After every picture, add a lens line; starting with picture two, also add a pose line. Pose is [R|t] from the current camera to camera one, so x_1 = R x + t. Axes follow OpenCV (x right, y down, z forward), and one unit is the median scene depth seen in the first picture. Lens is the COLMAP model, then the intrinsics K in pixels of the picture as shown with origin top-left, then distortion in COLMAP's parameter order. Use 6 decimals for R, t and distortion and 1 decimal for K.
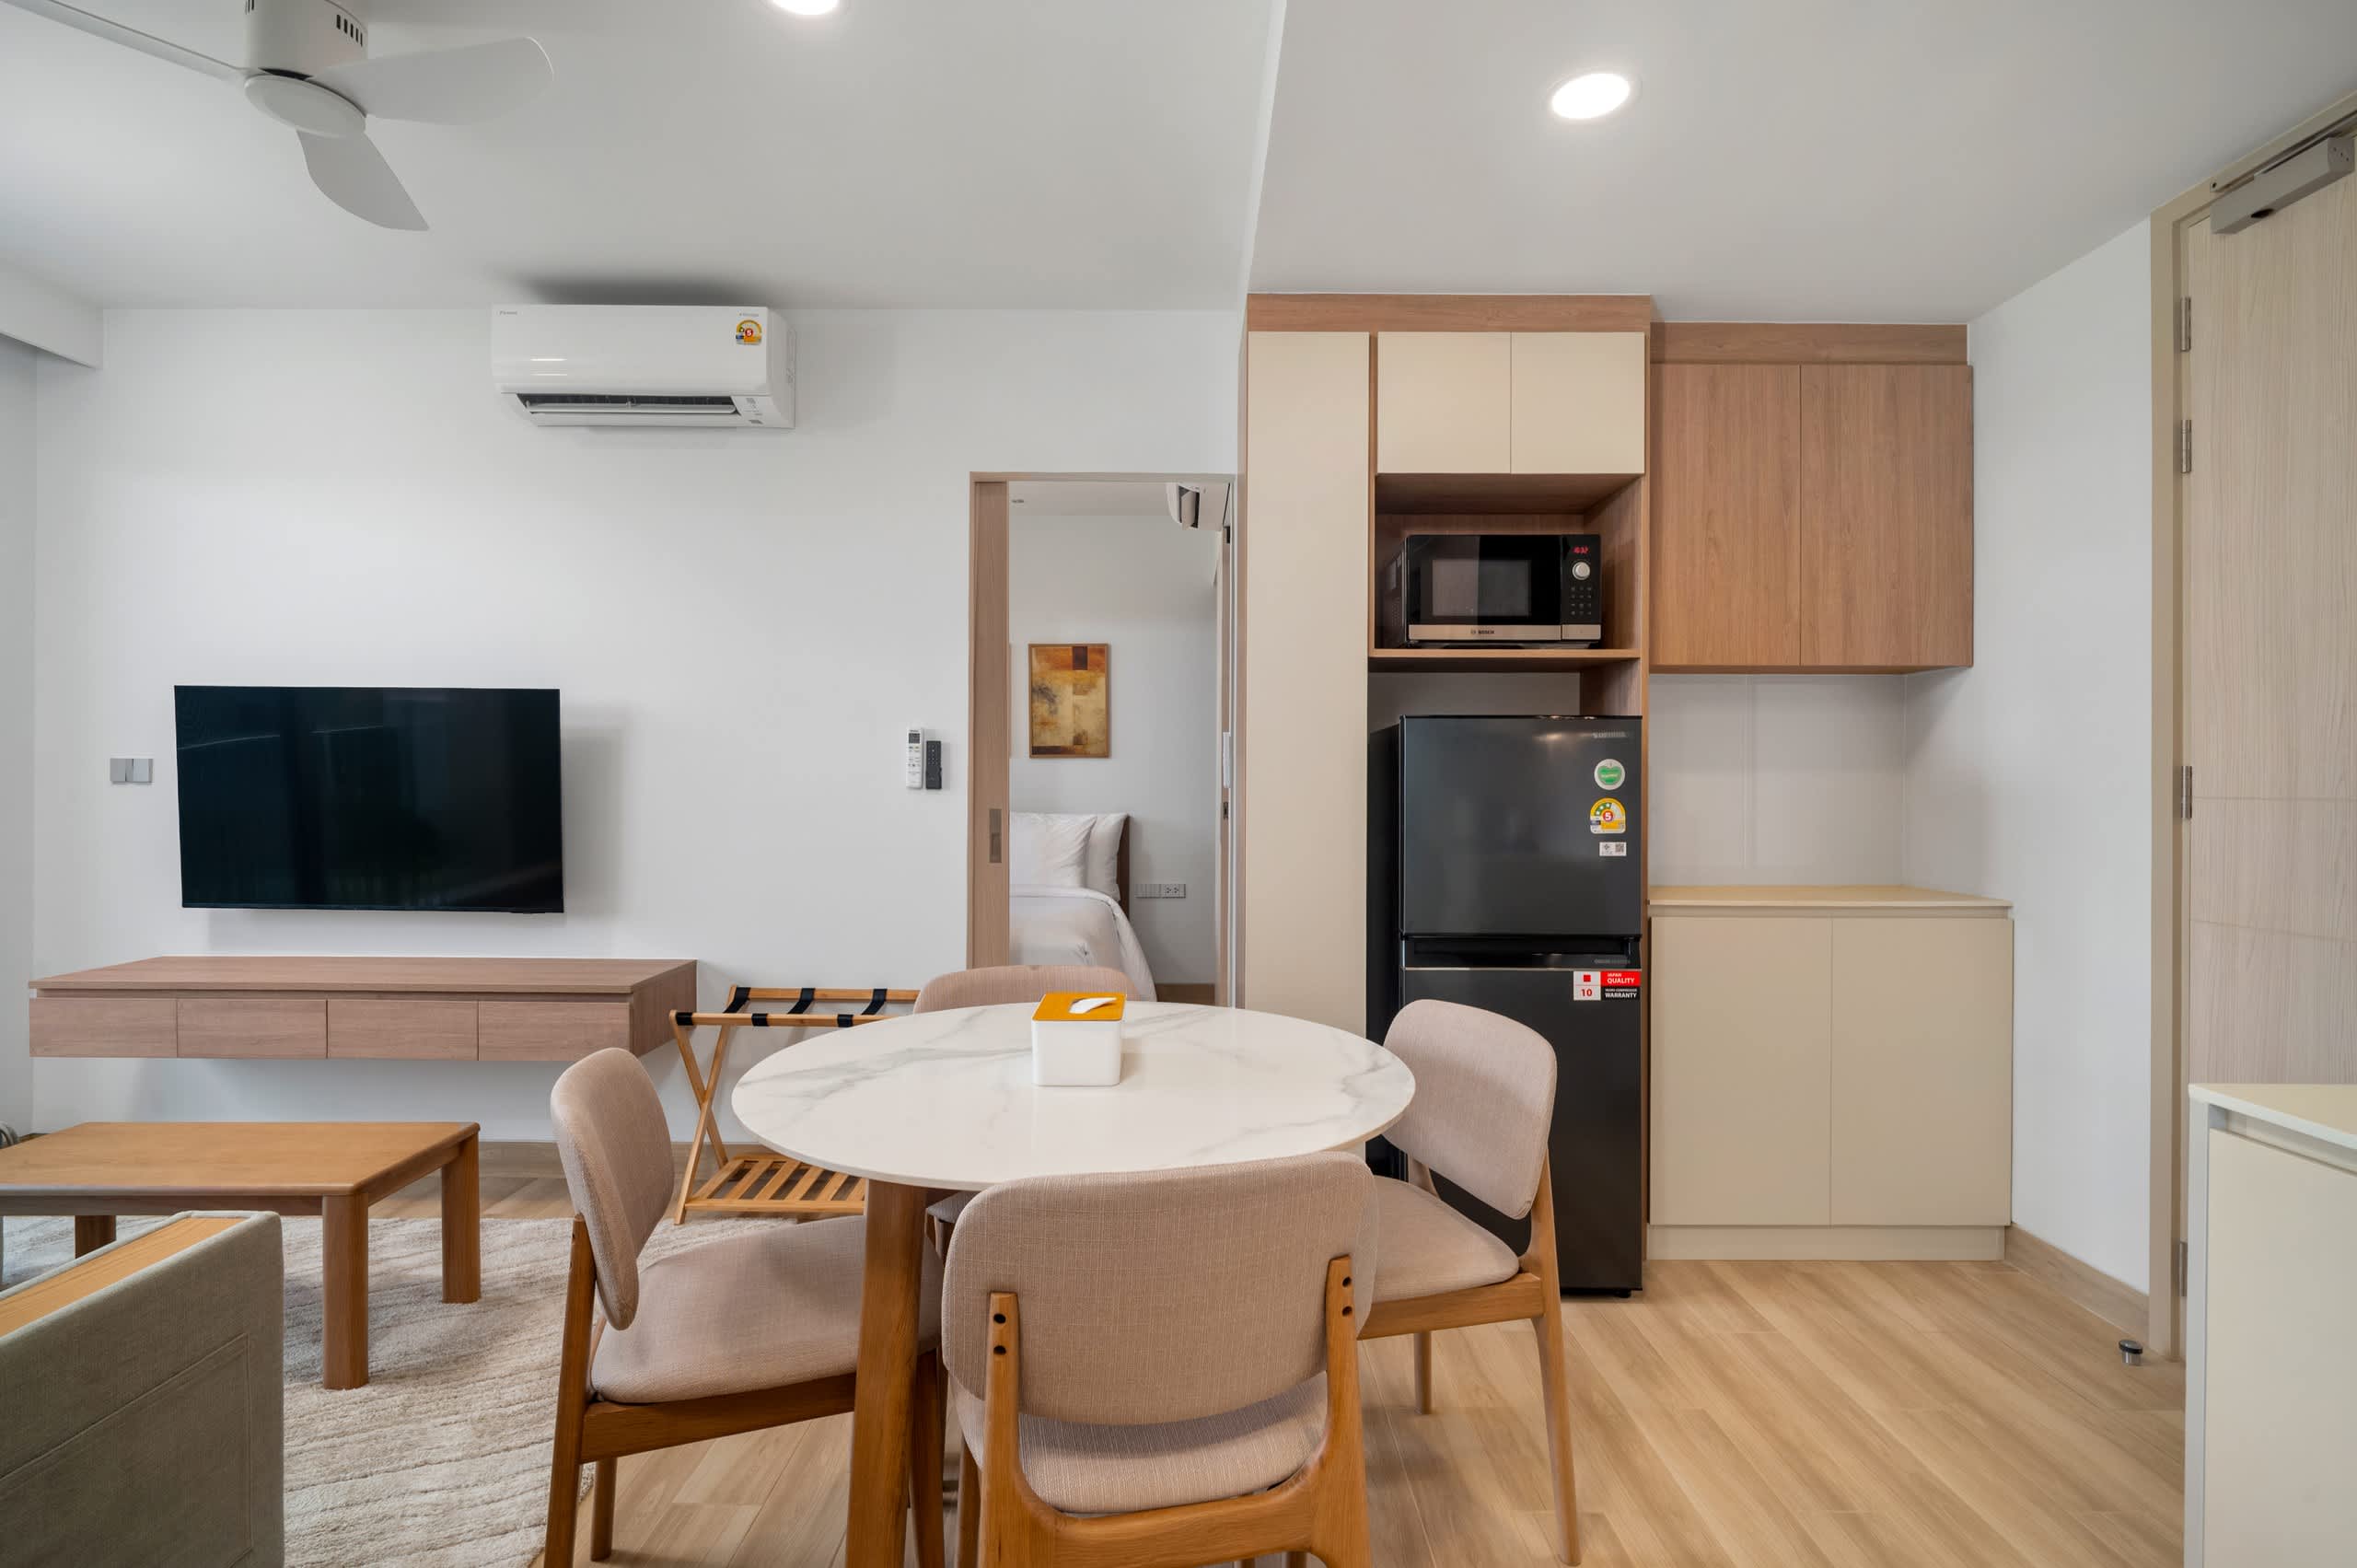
lens RADIAL K [[1115.5, 0, 1176.3], [0, 1115.5, 787.1], [0, 0, 1]] dist [0.001656, 0.000021]
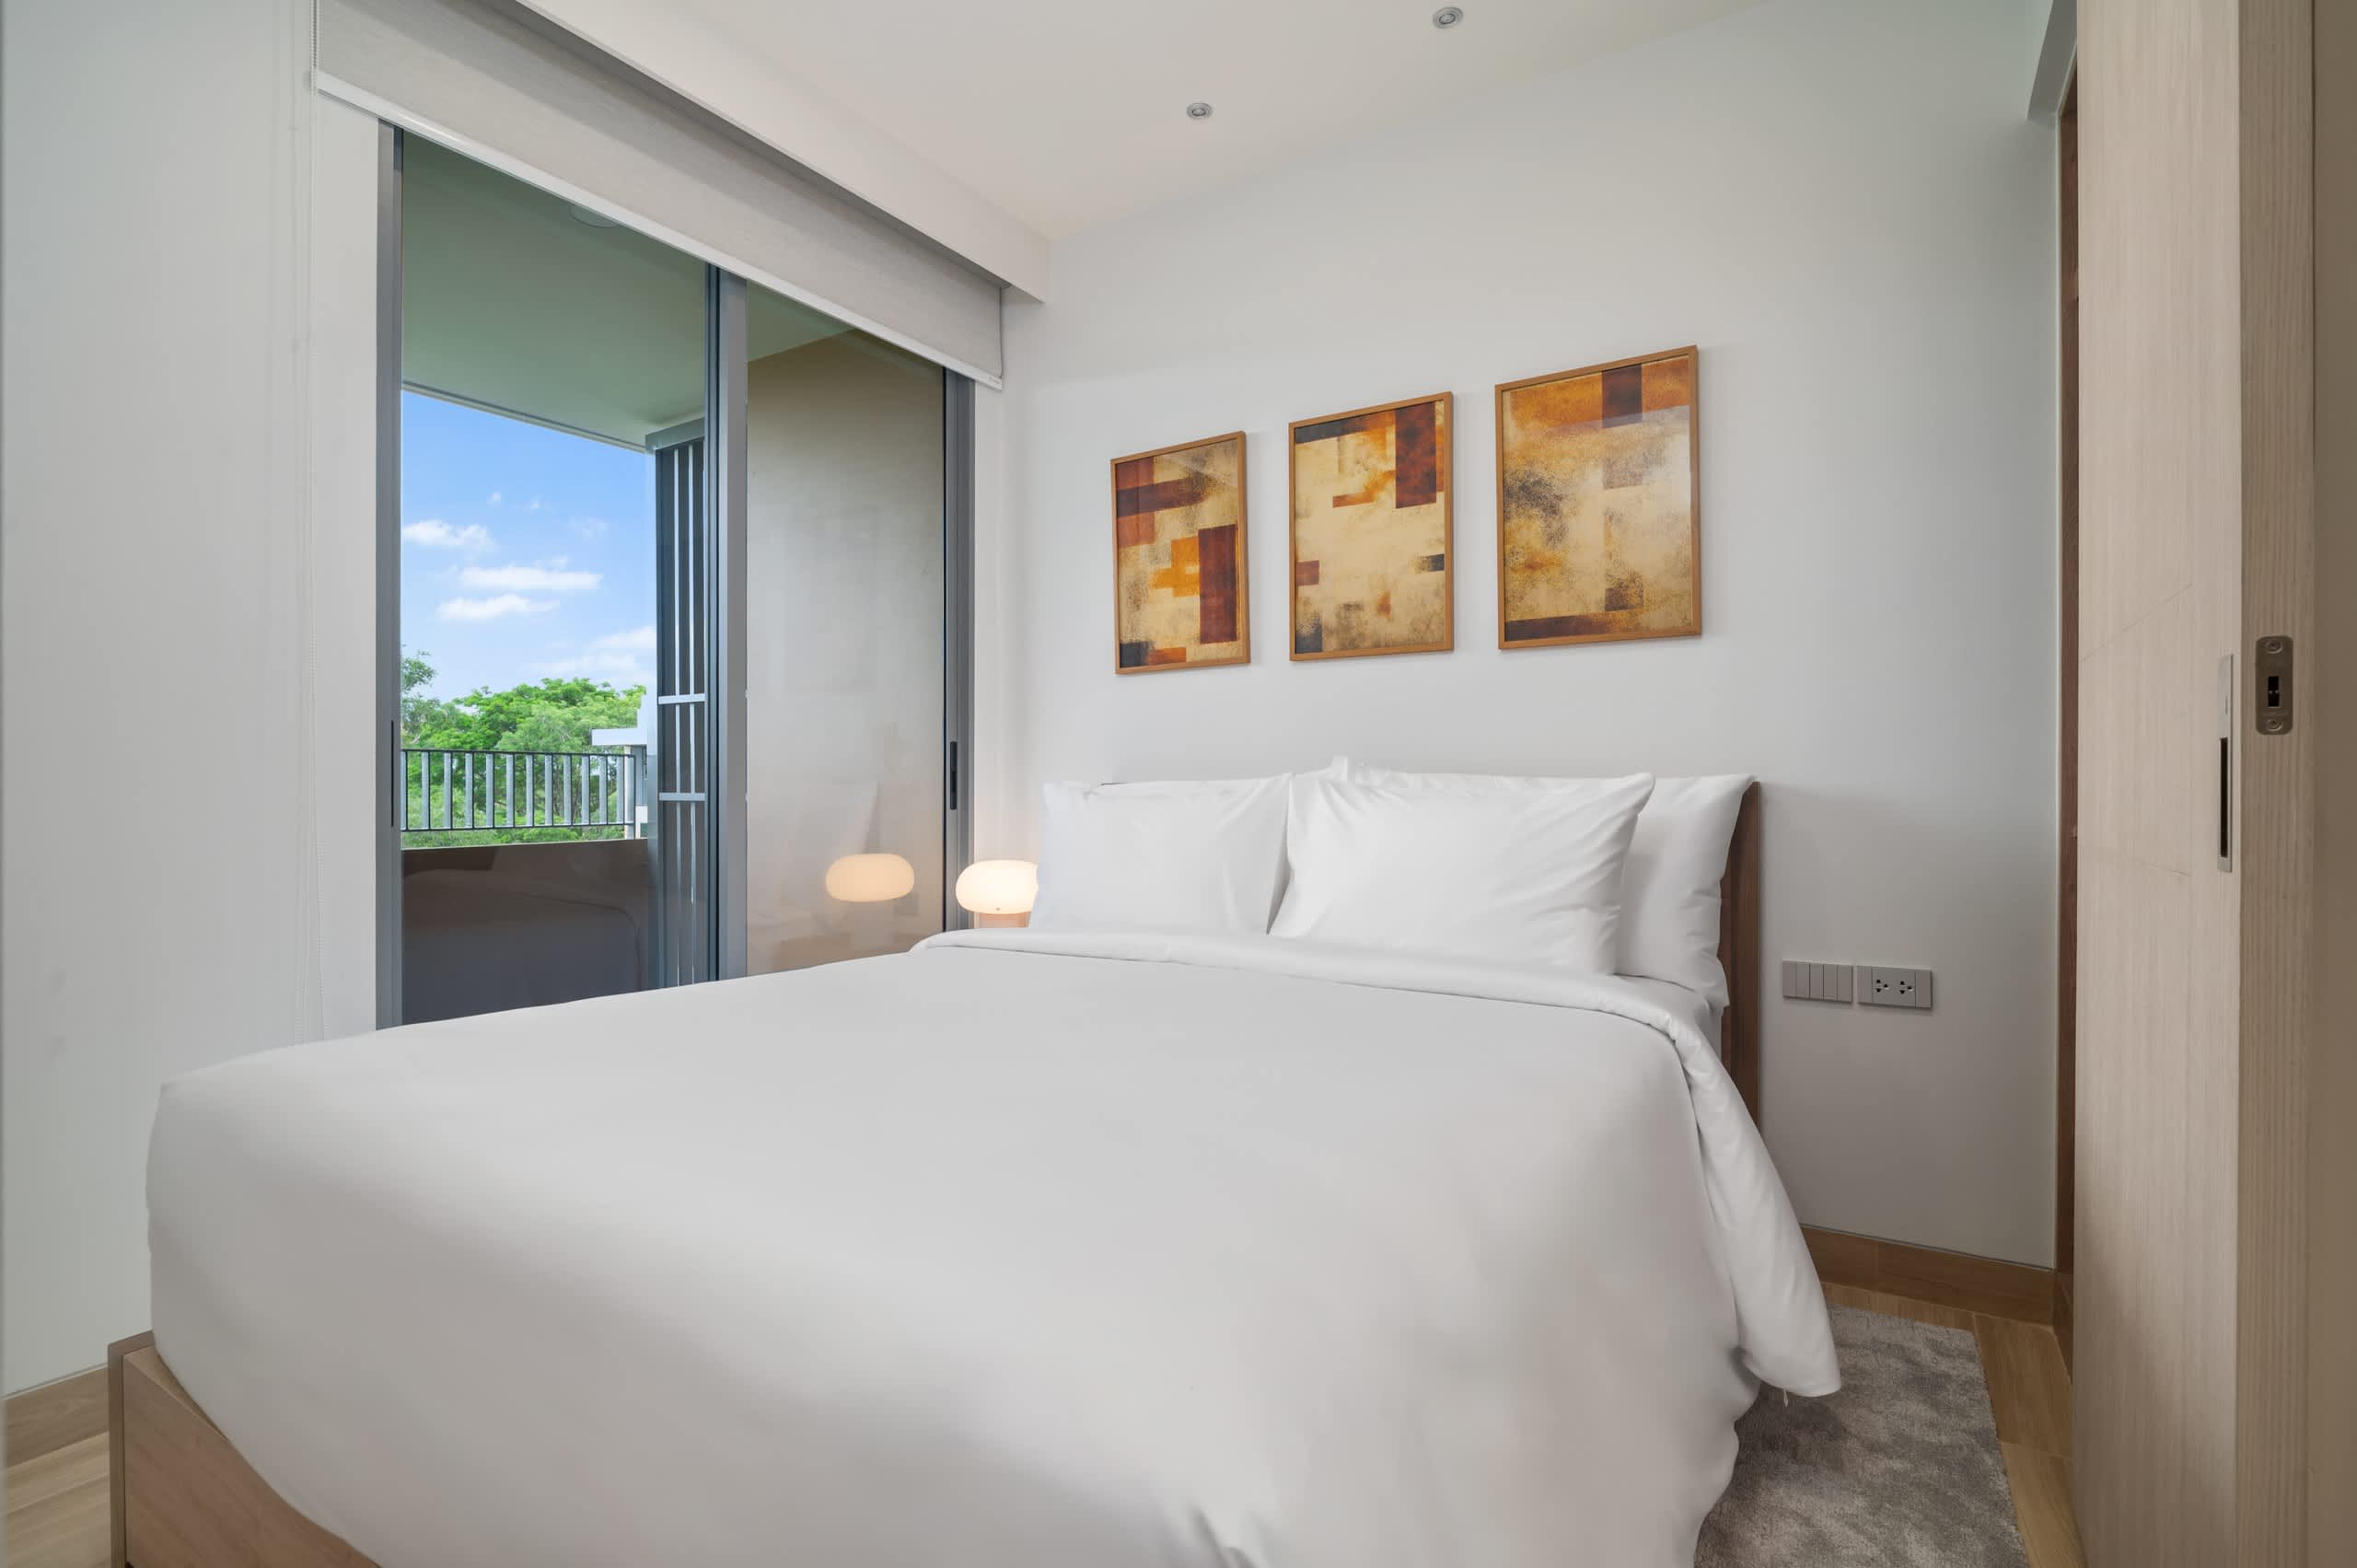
lens RADIAL K [[1115.5, 0, 1160.2], [0, 1115.5, 787.1], [0, 0, 1]] dist [0.001656, 0.000021]
pose [[0.856952, 0.004238, -0.515378, -0.020195], [0.004595, 0.999864, 0.015863, 0.020271], [0.515375, -0.015962, 0.856816, 0.560056]]
